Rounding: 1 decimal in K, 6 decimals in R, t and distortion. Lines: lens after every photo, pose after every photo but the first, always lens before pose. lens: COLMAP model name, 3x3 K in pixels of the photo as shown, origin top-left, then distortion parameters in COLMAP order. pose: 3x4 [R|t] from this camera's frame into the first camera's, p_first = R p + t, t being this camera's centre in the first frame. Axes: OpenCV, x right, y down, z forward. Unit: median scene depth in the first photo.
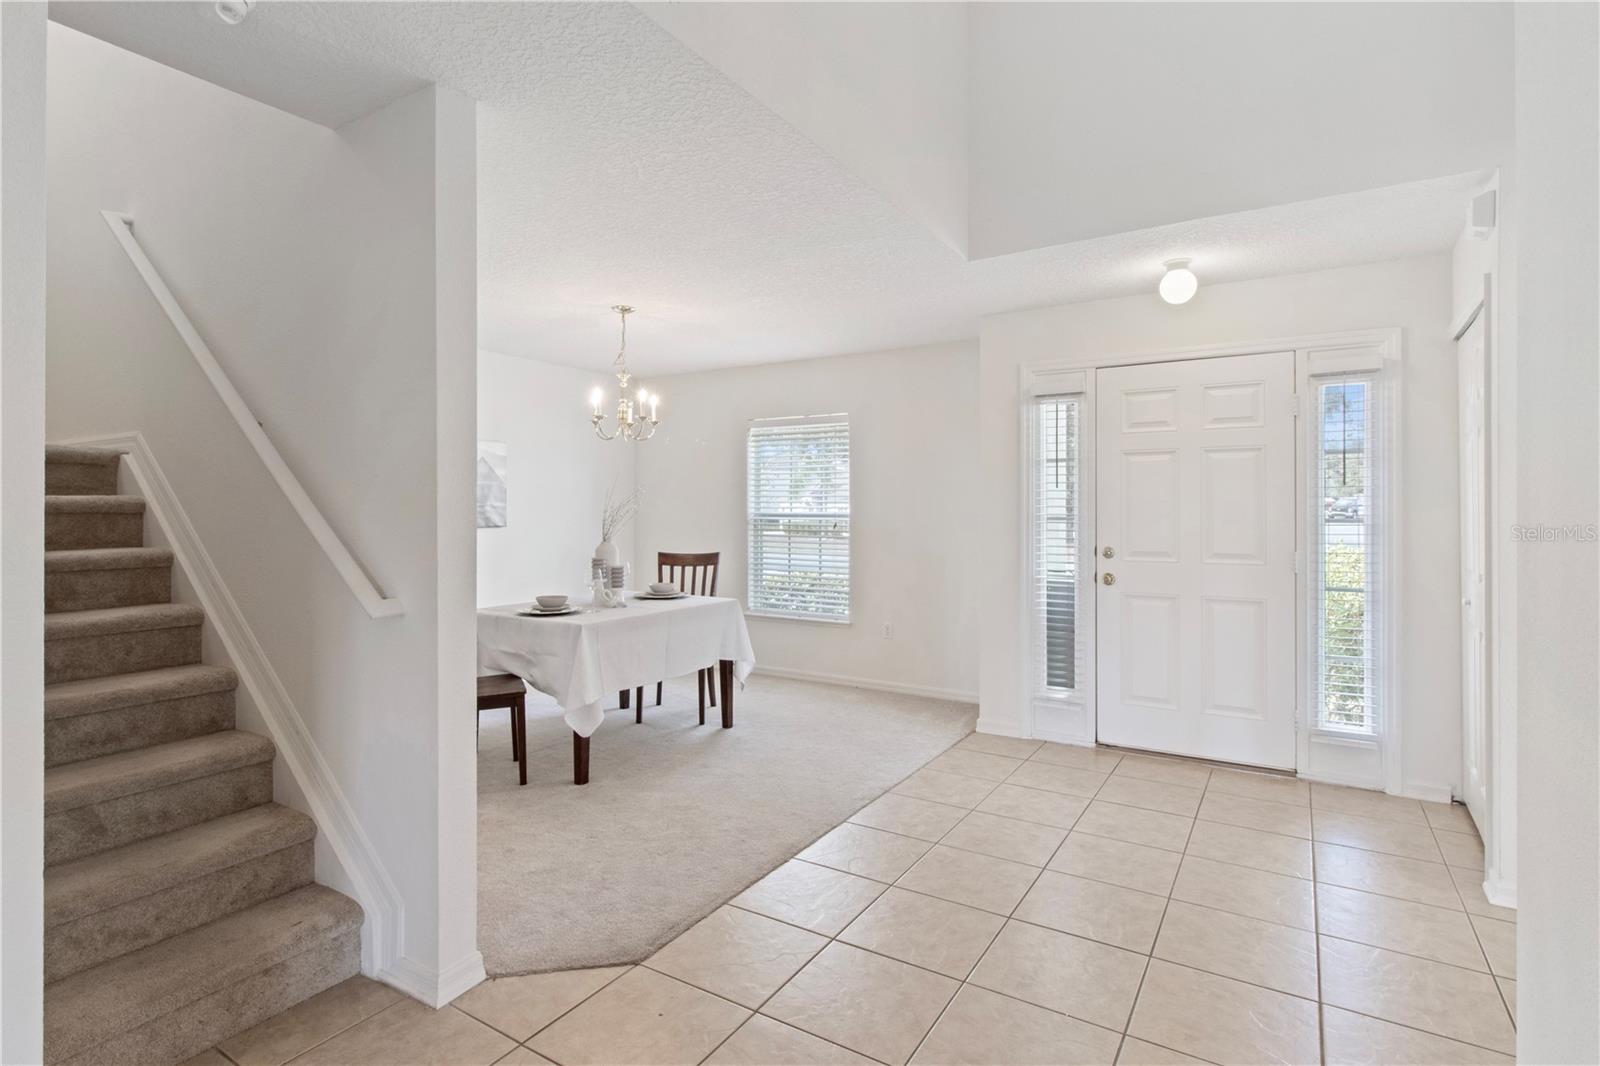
lens RADIAL K [[812.9, 0, 777.0], [0, 812.9, 512.1], [0, 0, 1]] dist [-0.002651, -0.002942]
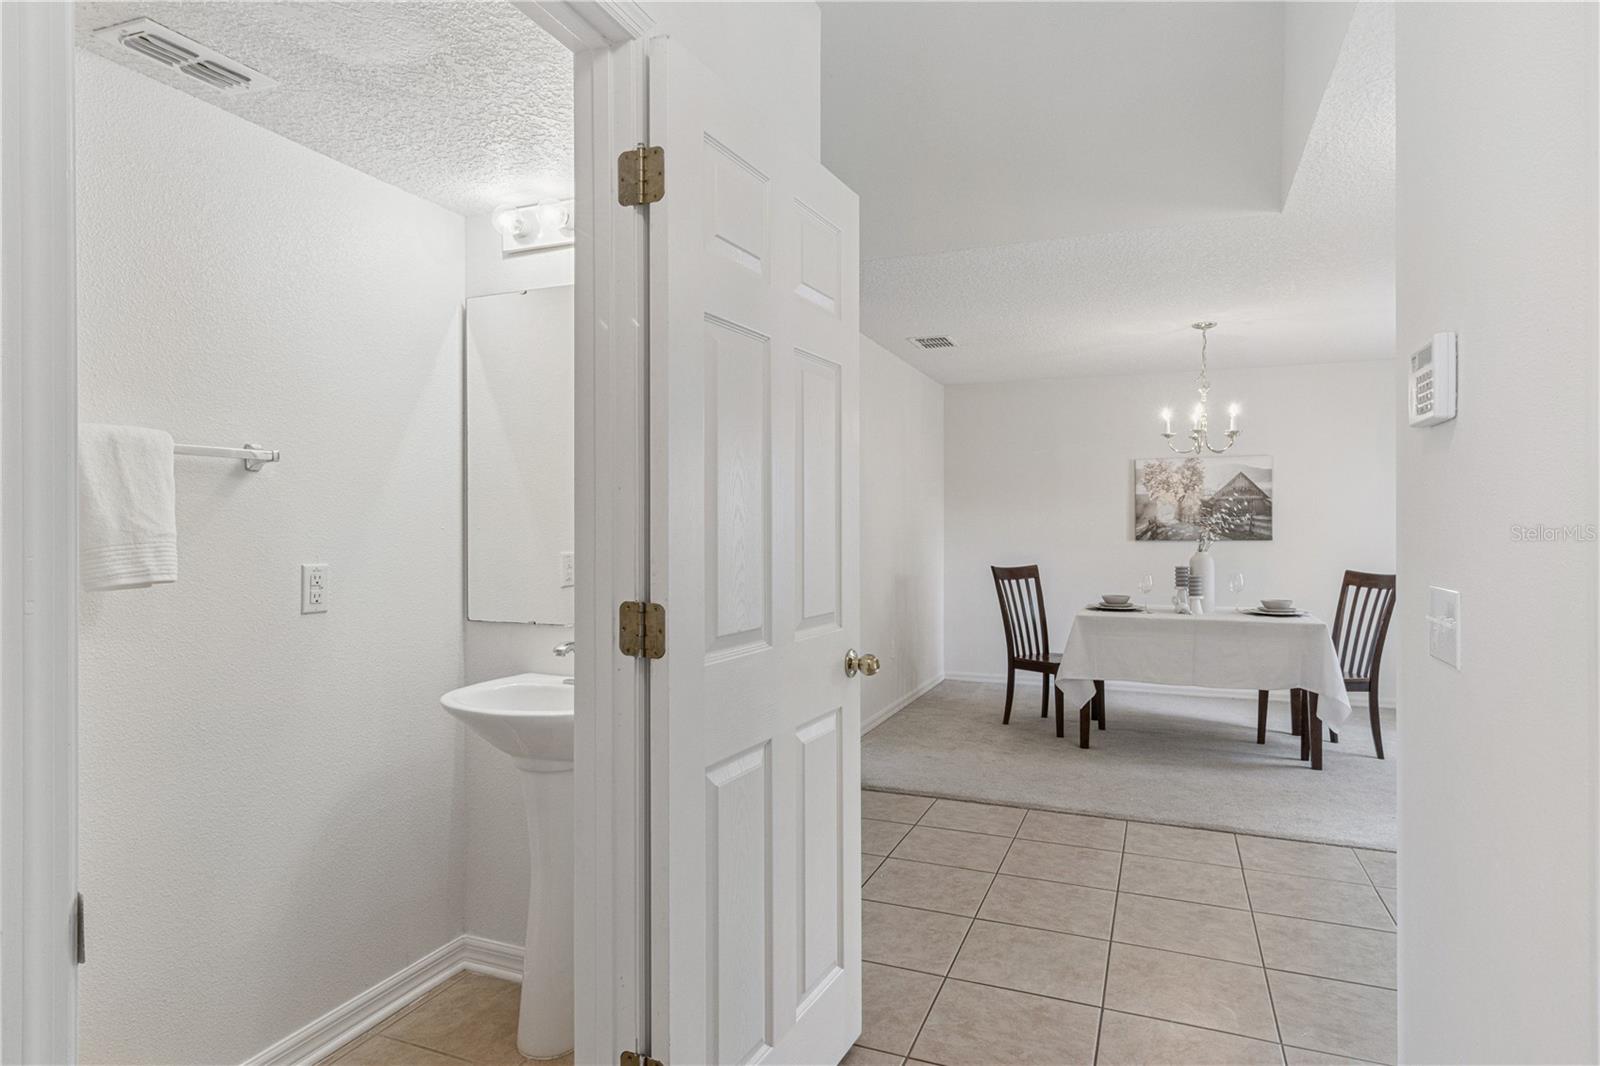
lens RADIAL K [[887.4, 0, 781.4], [0, 887.4, 539.9], [0, 0, 1]] dist [0.001490, 0.000239]
pose [[0.171125, 0.008005, -0.985217, 1.253361], [-0.000509, 0.999968, 0.008037, 0.017333], [0.985249, -0.000874, 0.171123, 0.424755]]
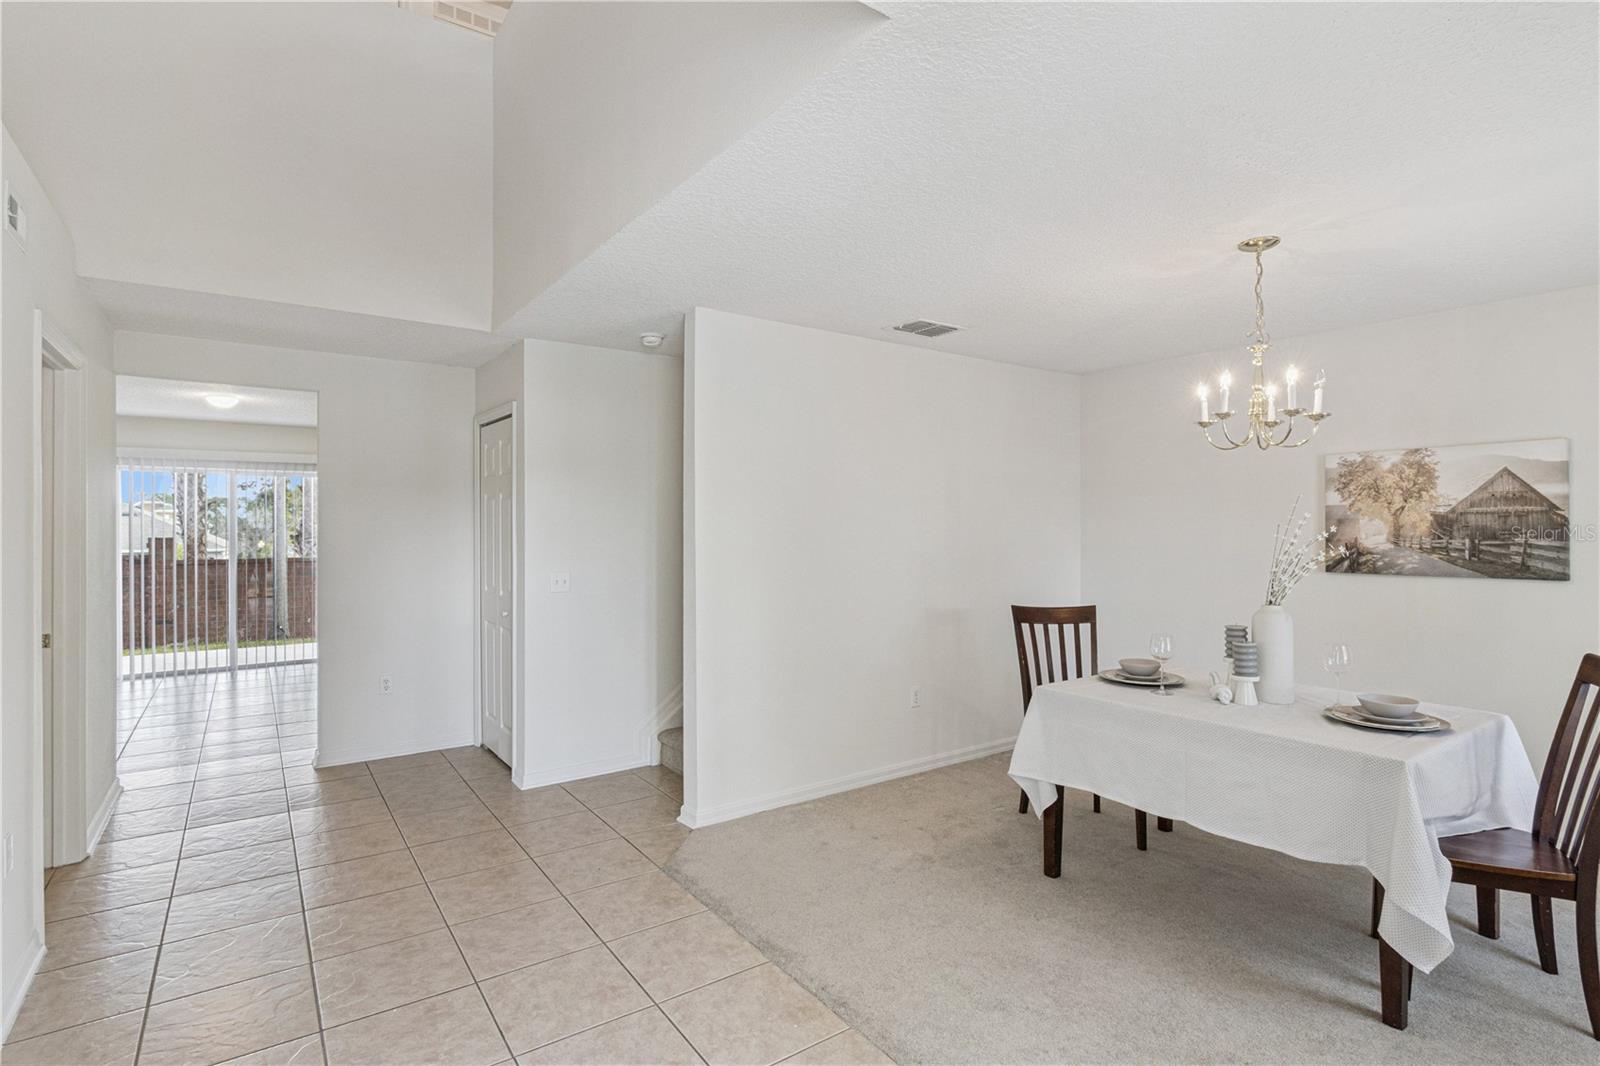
lens RADIAL K [[773.1, 0, 800.0], [0, 773.1, 533.0], [0, 0, 1]] dist [-0.001366, -0.000104]
pose [[-0.375267, 0.004304, -0.926907, 0.783211], [-0.000626, 0.999988, 0.004896, -0.038451], [0.926917, 0.002418, -0.375259, 1.350920]]
